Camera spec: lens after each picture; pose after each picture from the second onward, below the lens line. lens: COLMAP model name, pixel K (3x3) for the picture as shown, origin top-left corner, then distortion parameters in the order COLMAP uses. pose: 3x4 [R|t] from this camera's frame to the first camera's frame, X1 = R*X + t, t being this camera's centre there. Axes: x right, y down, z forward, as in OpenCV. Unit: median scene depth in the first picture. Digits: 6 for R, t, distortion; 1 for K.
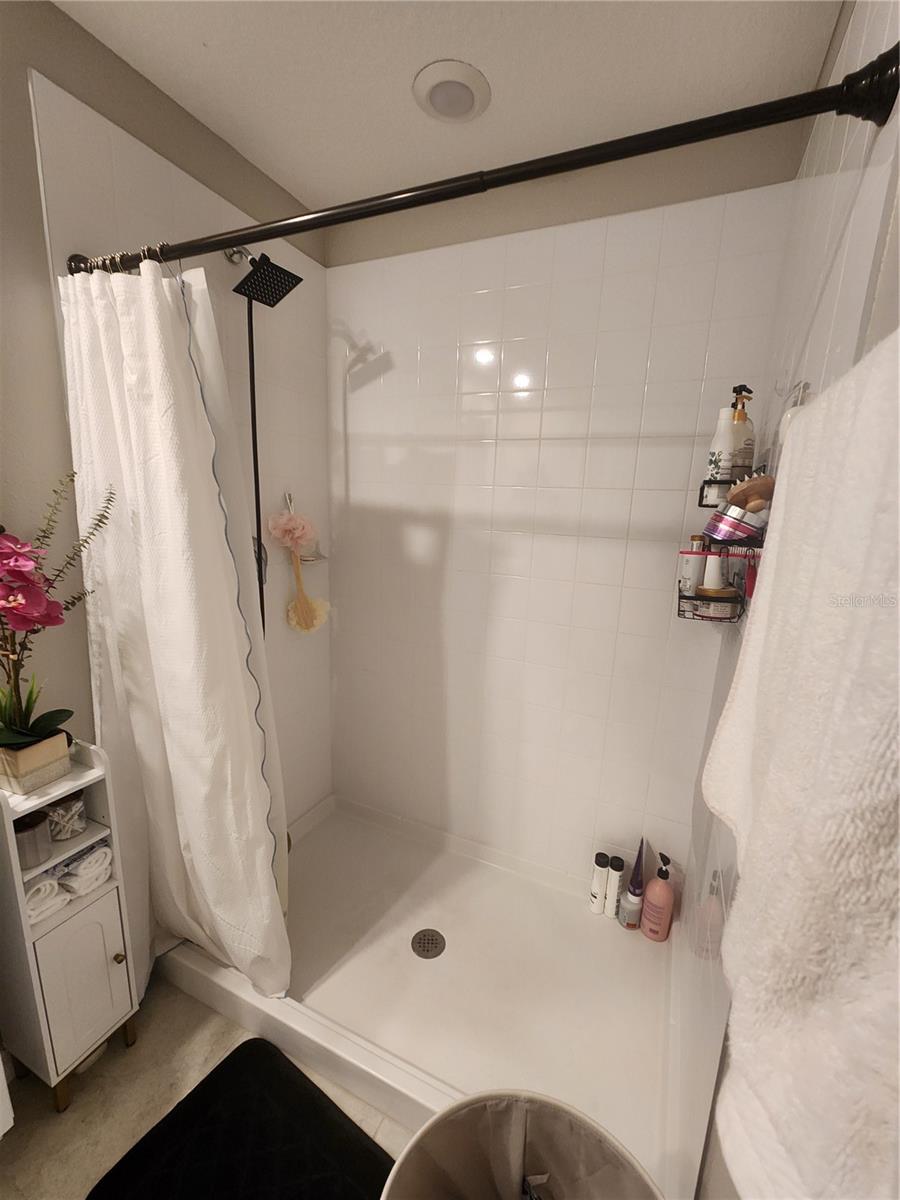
lens RADIAL K [[486.2, 0, 452.6], [0, 486.2, 607.8], [0, 0, 1]] dist [0.000188, 0.000487]
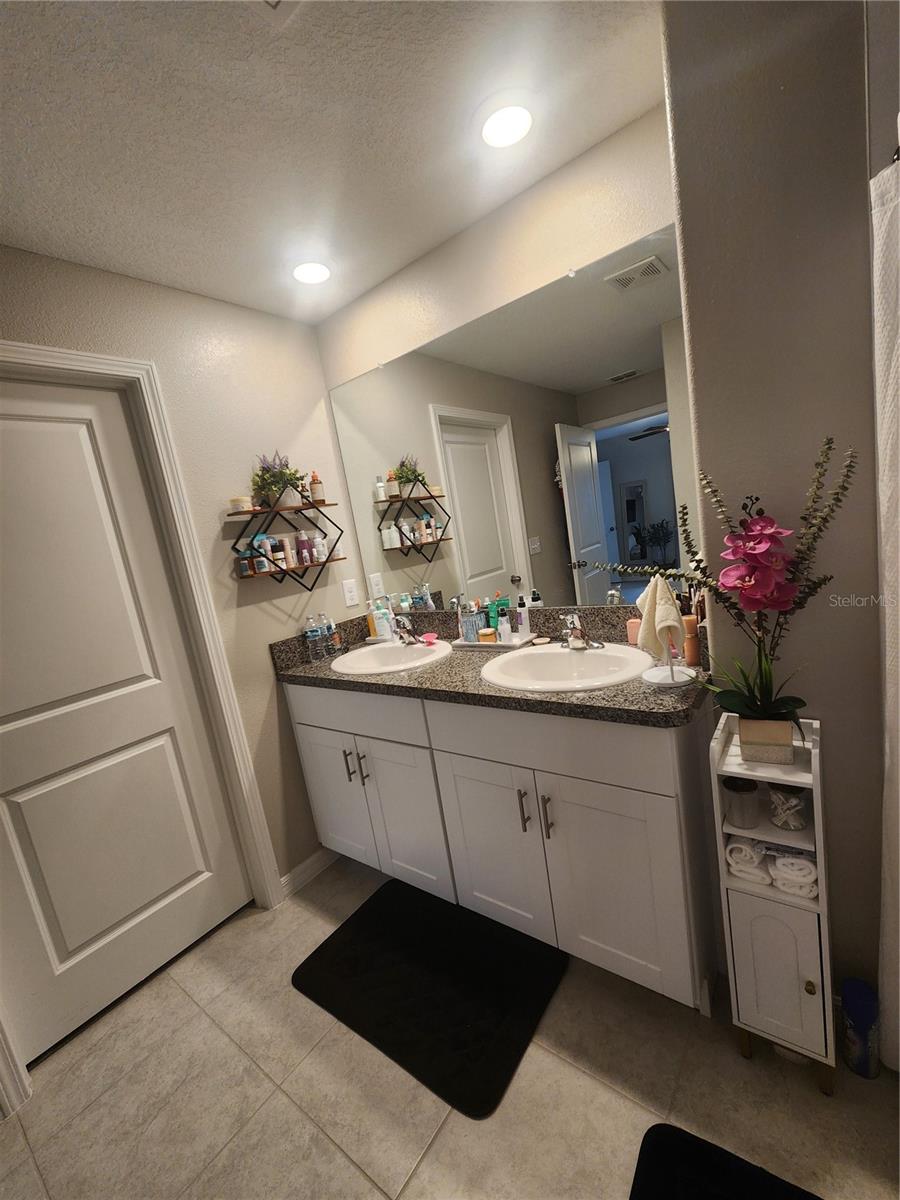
lens RADIAL K [[487.1, 0, 465.0], [0, 487.1, 607.5], [0, 0, 1]] dist [0.000108, 0.000199]
pose [[-0.217866, 0.150956, -0.964234, 0.218949], [-0.048140, 0.985101, 0.165099, -0.087640], [0.974791, 0.082387, -0.207353, 0.529017]]
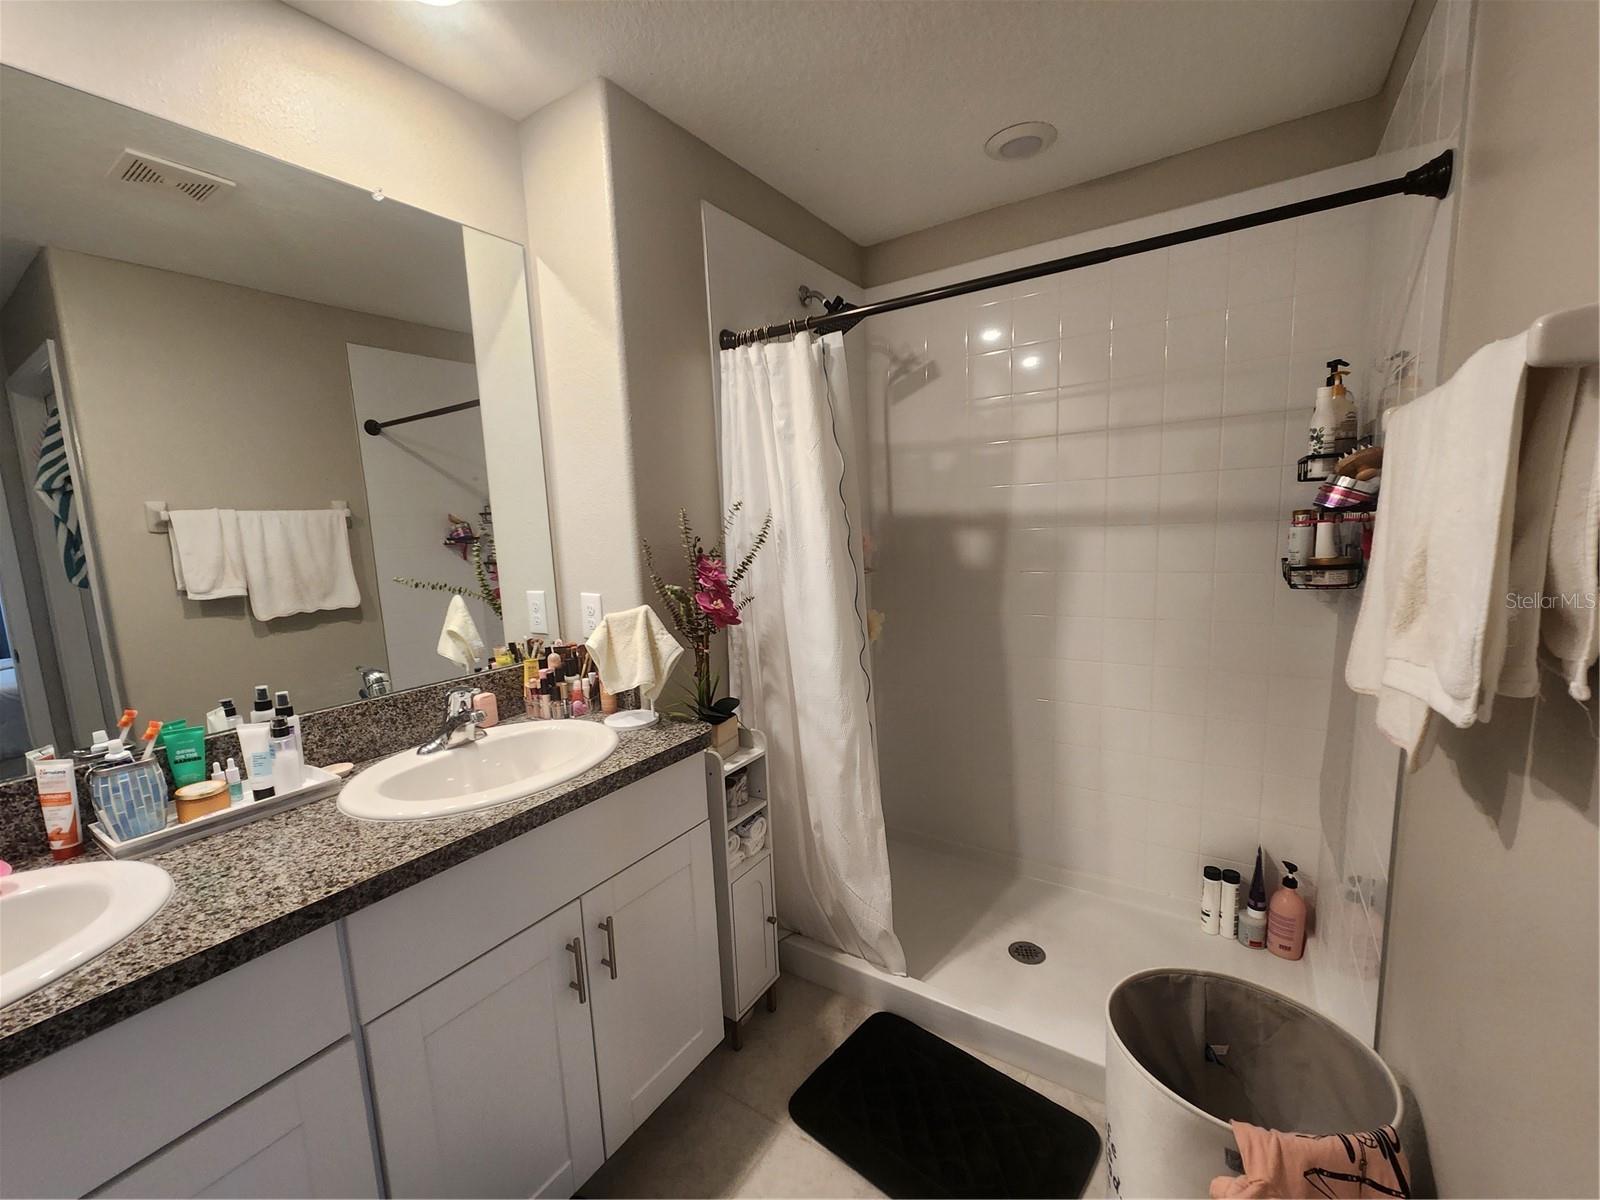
lens RADIAL K [[648.3, 0, 789.0], [0, 648.3, 619.0], [0, 0, 1]] dist [0.000188, 0.000487]
pose [[0.983174, -0.061034, -0.172174, -0.355163], [0.051095, 0.996793, -0.061584, 0.116760], [0.175381, 0.051750, 0.983140, -0.544677]]
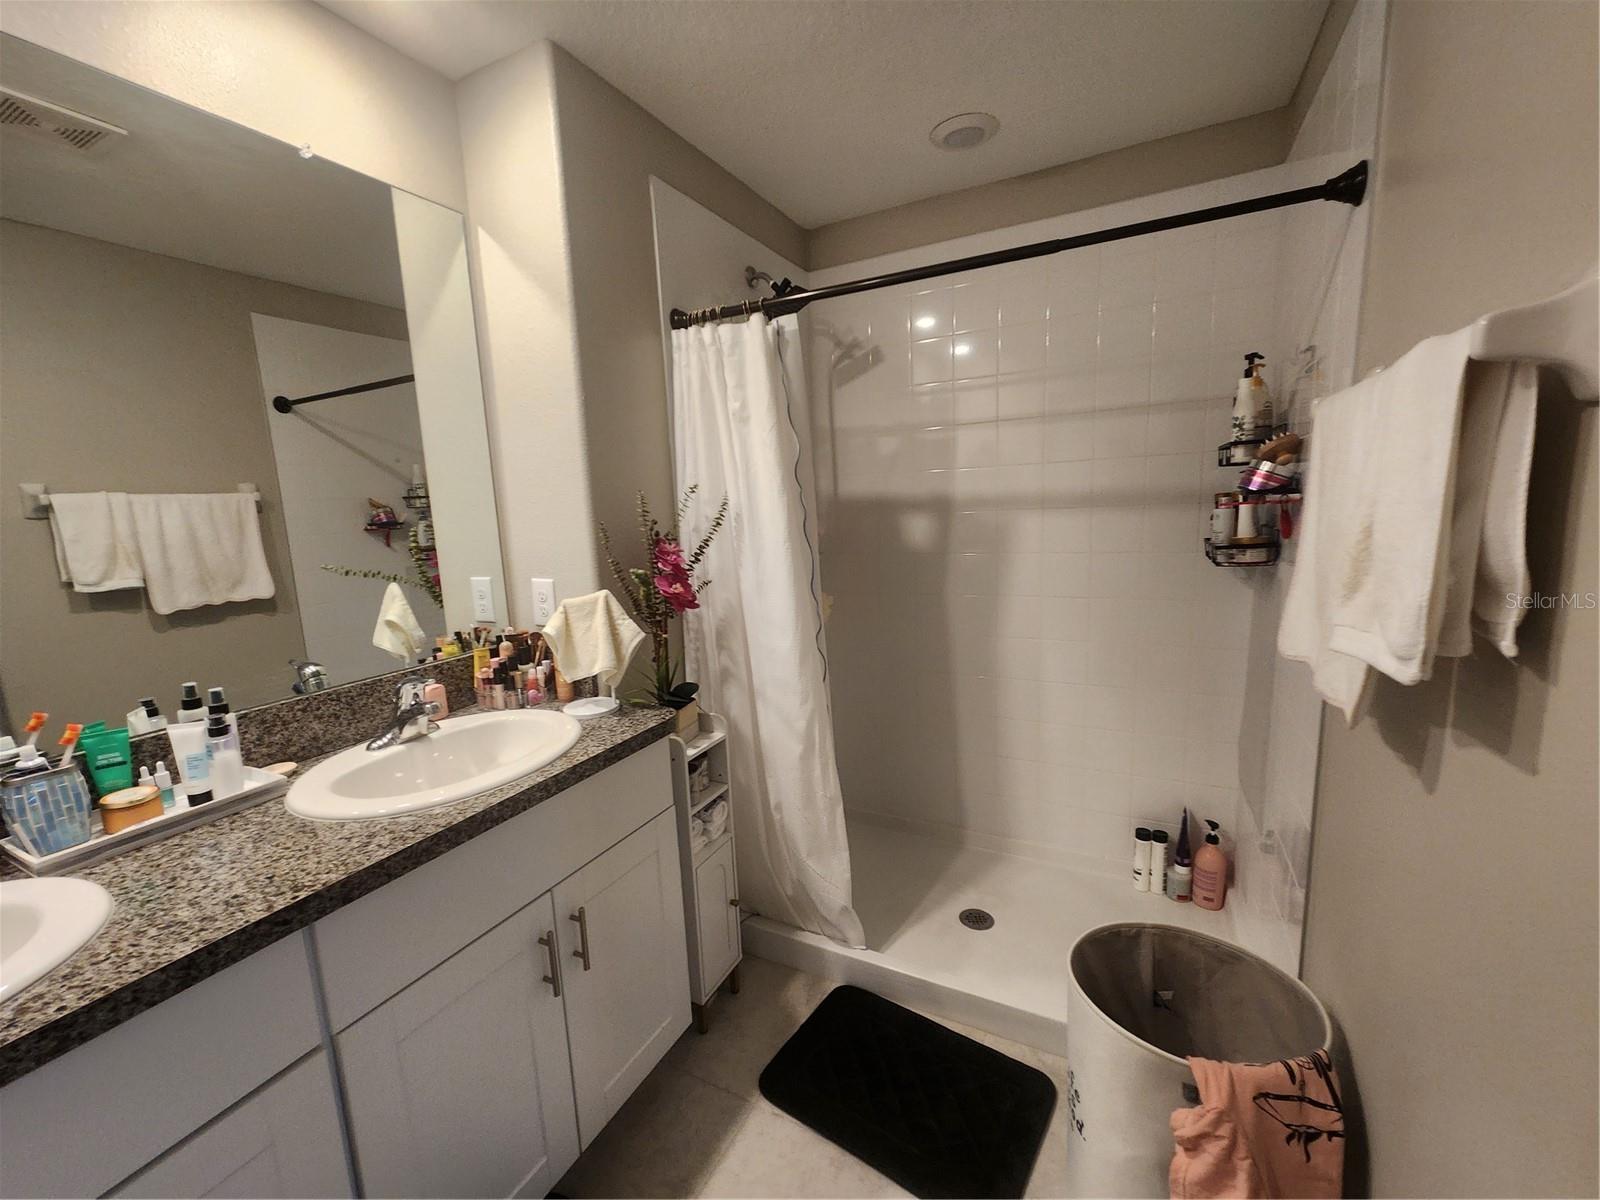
lens RADIAL K [[649.4, 0, 780.9], [0, 649.4, 613.4], [0, 0, 1]] dist [0.000108, 0.000199]
pose [[0.994195, -0.076326, -0.075836, -0.425642], [0.073323, 0.996439, -0.041629, 0.118510], [0.078743, 0.035827, 0.996251, -0.558539]]
